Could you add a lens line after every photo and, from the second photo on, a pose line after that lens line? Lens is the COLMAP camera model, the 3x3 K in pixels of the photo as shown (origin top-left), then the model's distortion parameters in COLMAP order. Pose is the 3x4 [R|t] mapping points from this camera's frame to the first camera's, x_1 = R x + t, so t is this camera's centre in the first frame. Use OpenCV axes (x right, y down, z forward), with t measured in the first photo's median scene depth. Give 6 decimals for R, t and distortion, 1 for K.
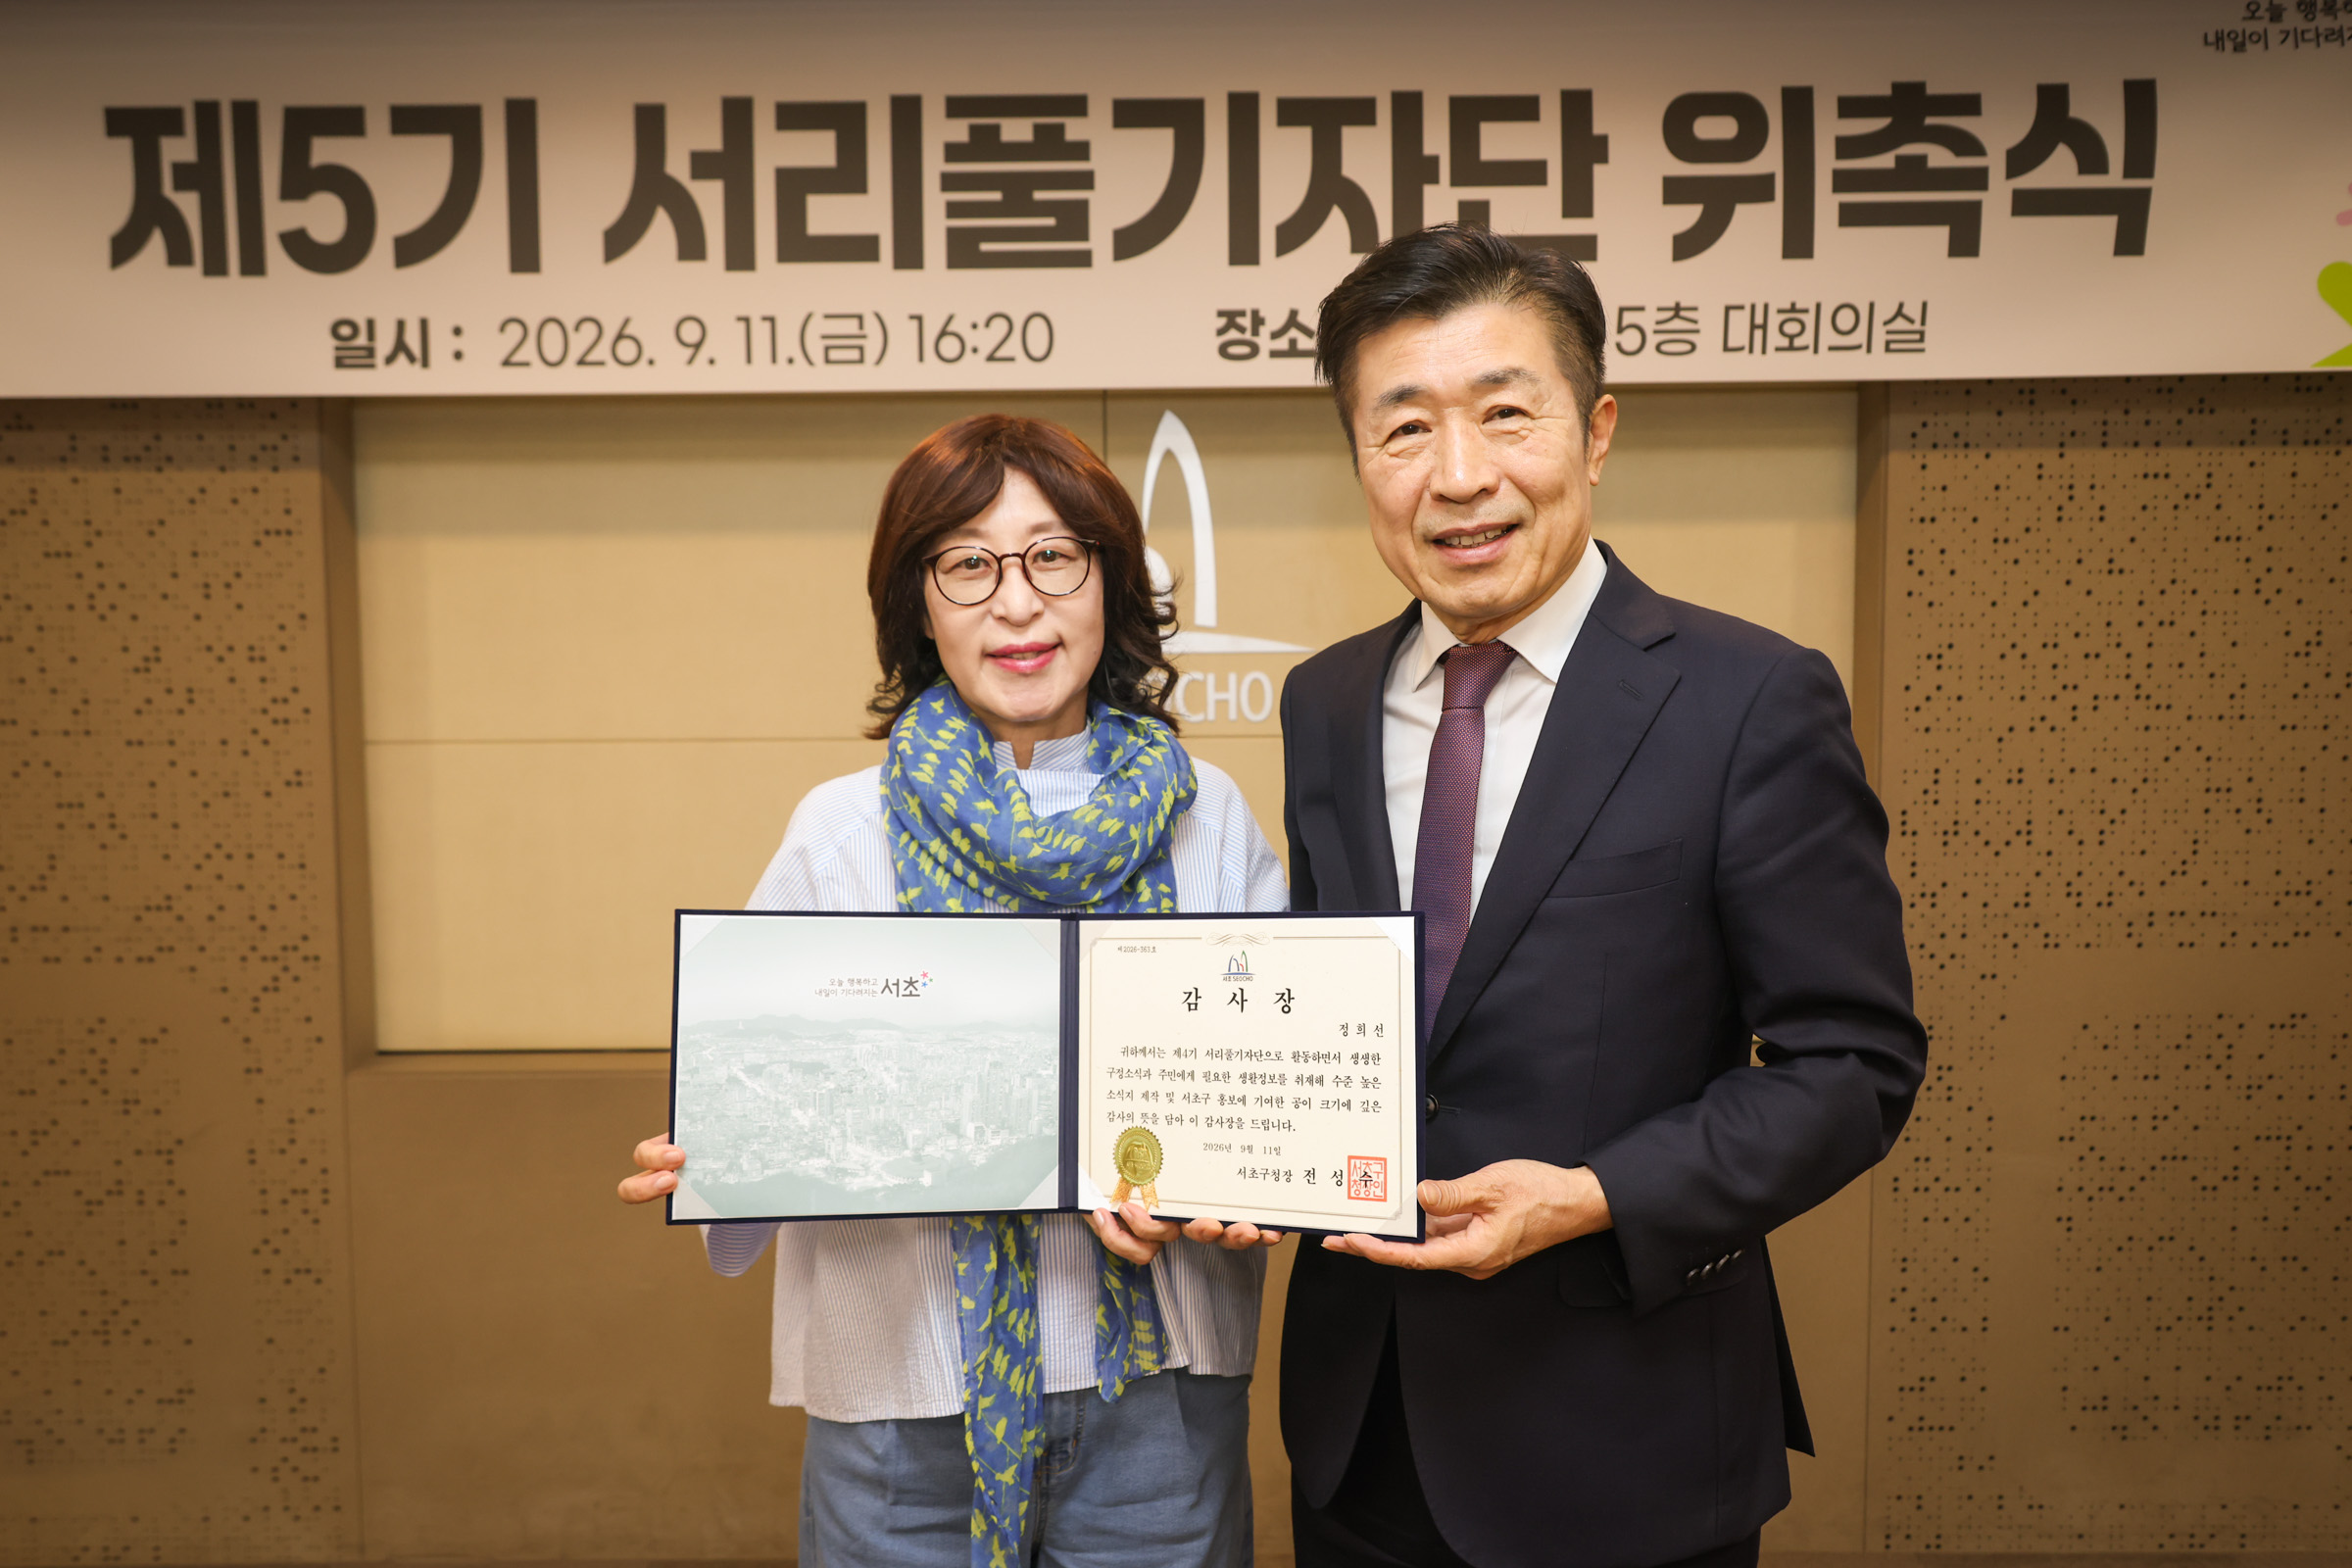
lens RADIAL K [[2130.4, 0, 1139.7], [0, 2130.4, 807.5], [0, 0, 1]] dist [0.012746, 0.001115]
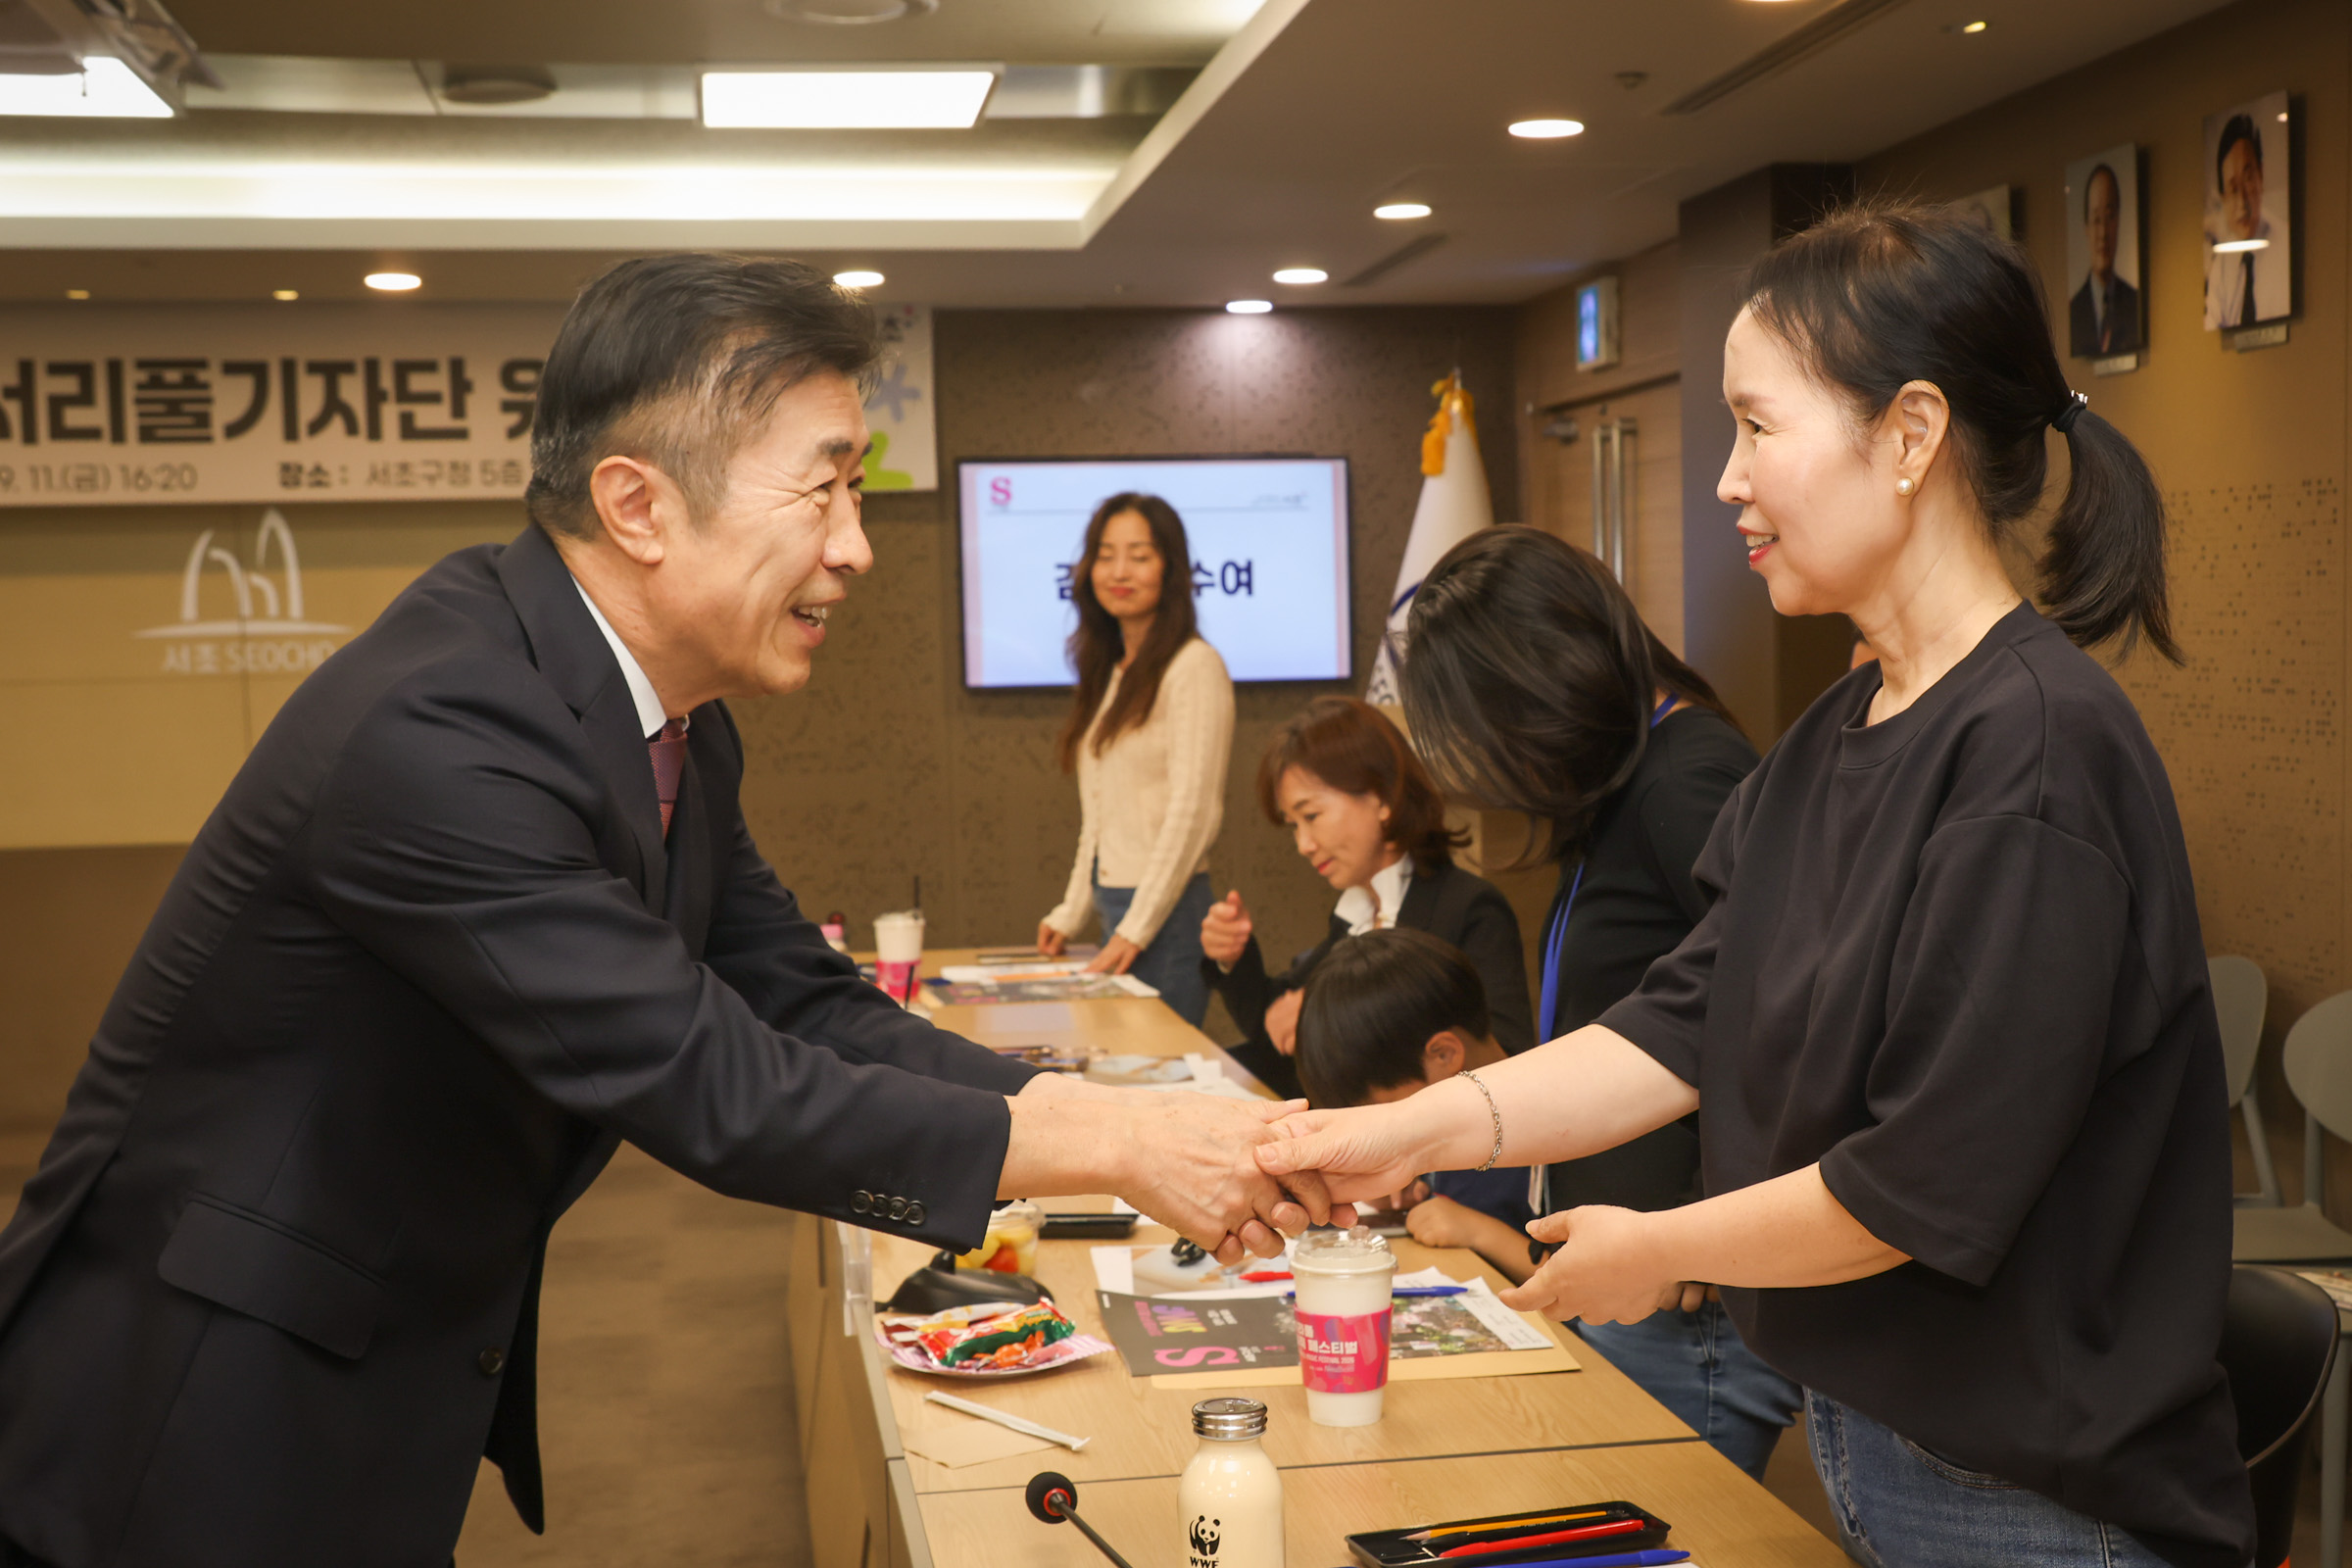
lens RADIAL K [[2975.1, 0, 1282.9], [0, 2975.1, 855.4], [0, 0, 1]] dist [0.012471, 0.015864]
pose [[0.983918, -0.027196, 0.176537, 0.470064], [0.028594, 0.999577, -0.005381, 0.185348], [-0.176316, 0.010343, 0.984279, -1.983030]]
